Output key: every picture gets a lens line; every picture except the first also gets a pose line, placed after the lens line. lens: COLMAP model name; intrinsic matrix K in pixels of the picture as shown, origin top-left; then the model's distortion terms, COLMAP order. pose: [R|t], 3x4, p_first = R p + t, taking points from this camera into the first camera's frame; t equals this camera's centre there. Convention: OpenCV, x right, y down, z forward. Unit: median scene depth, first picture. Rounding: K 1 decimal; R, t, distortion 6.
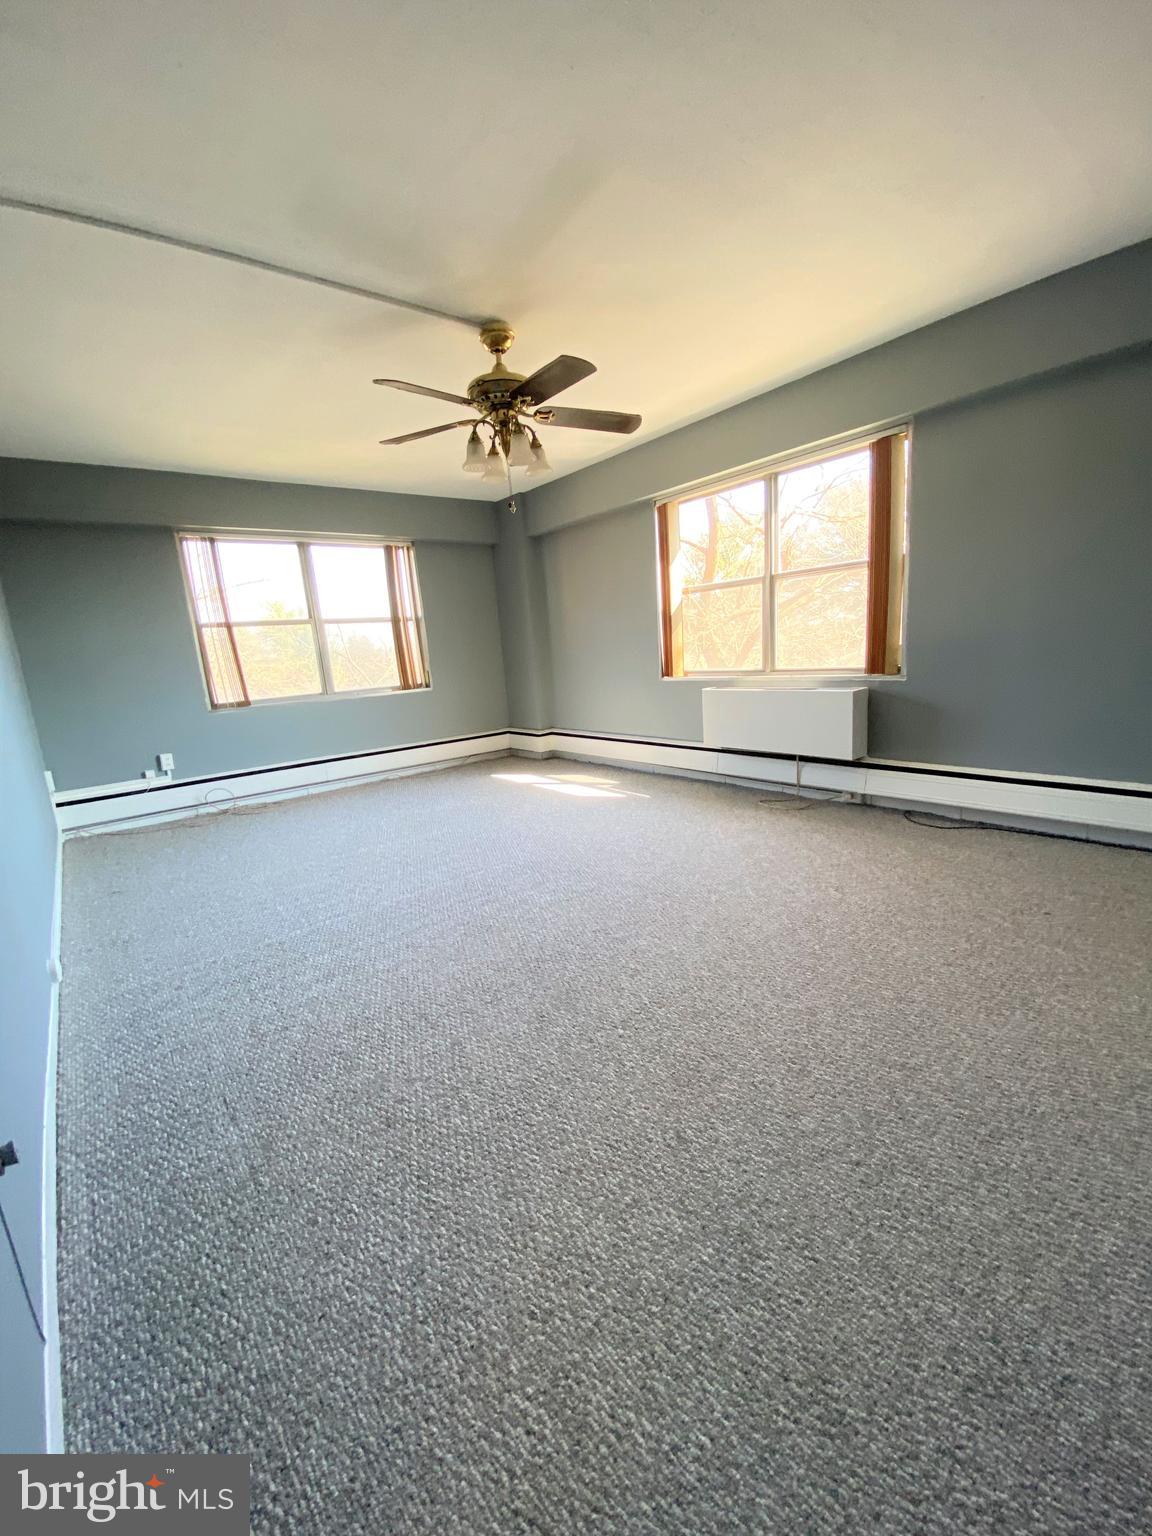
lens RADIAL K [[617.1, 0, 576.0], [0, 617.1, 768.0], [0, 0, 1]] dist [0.031005, -0.028804]
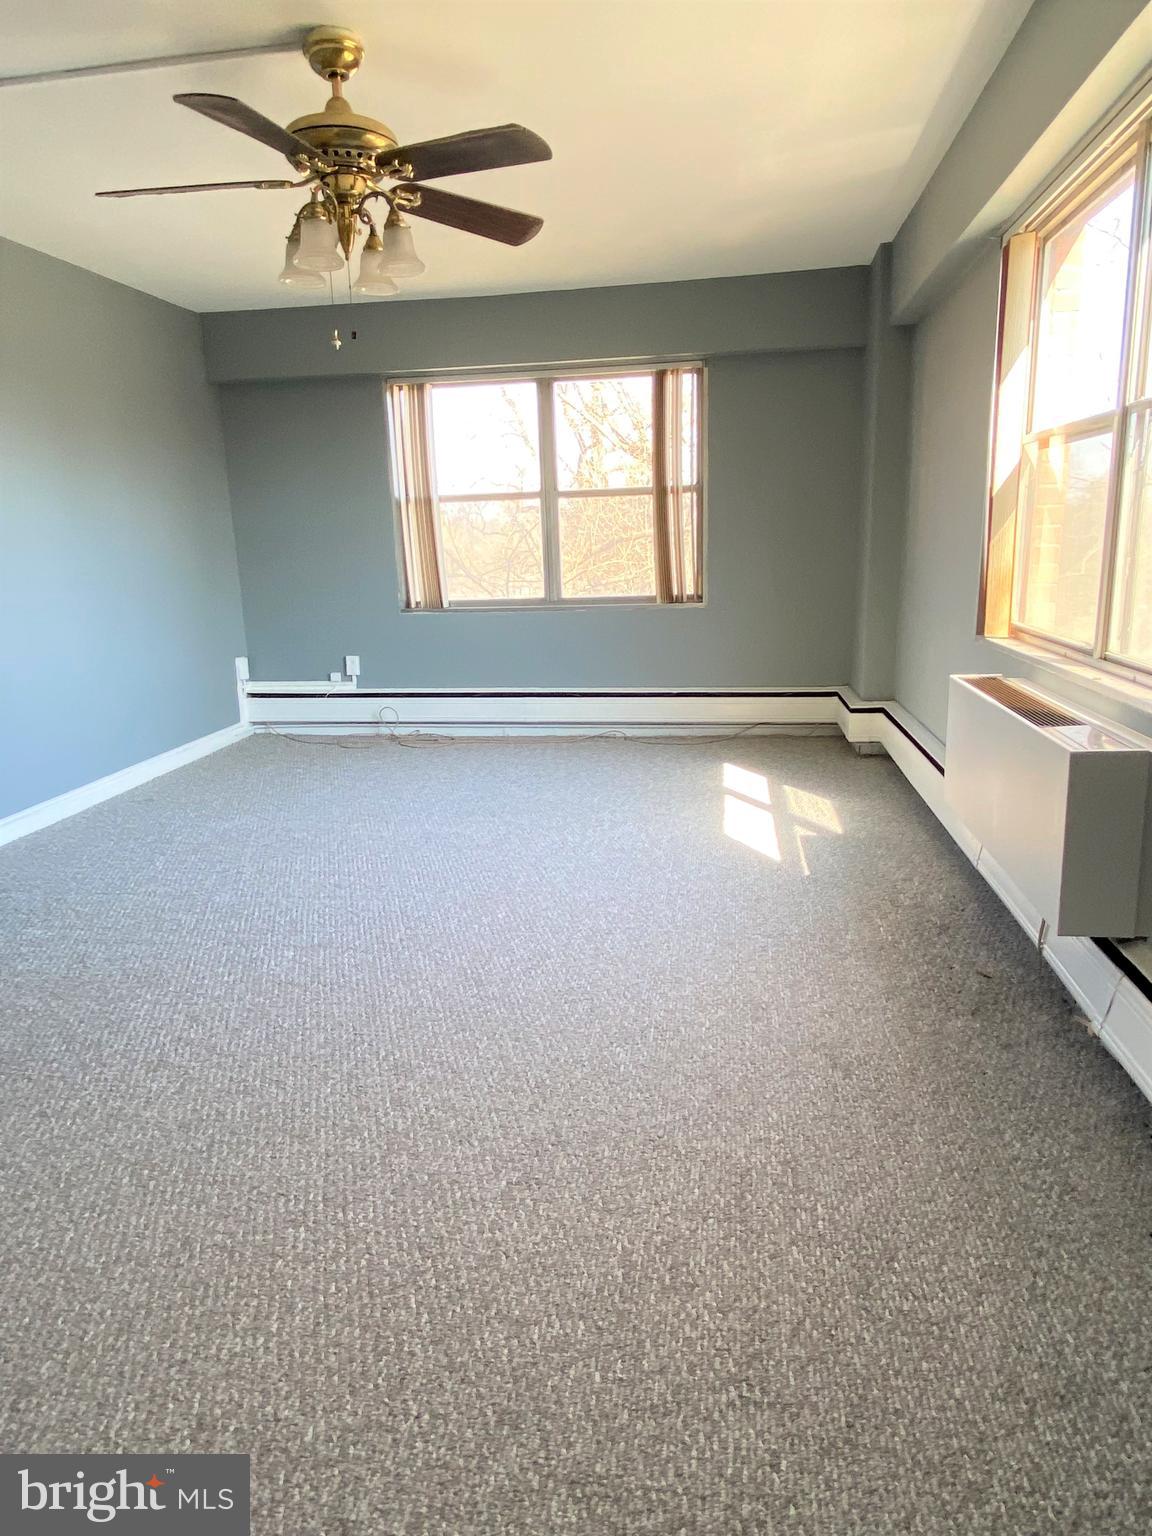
lens RADIAL K [[968.9, 0, 576.0], [0, 968.9, 768.0], [0, 0, 1]] dist [0.073745, -0.066526]
pose [[0.673256, 0.218019, -0.706537, 0.495719], [-0.160291, 0.975853, 0.148382, -0.115961], [0.721826, 0.013353, 0.691946, 0.302780]]
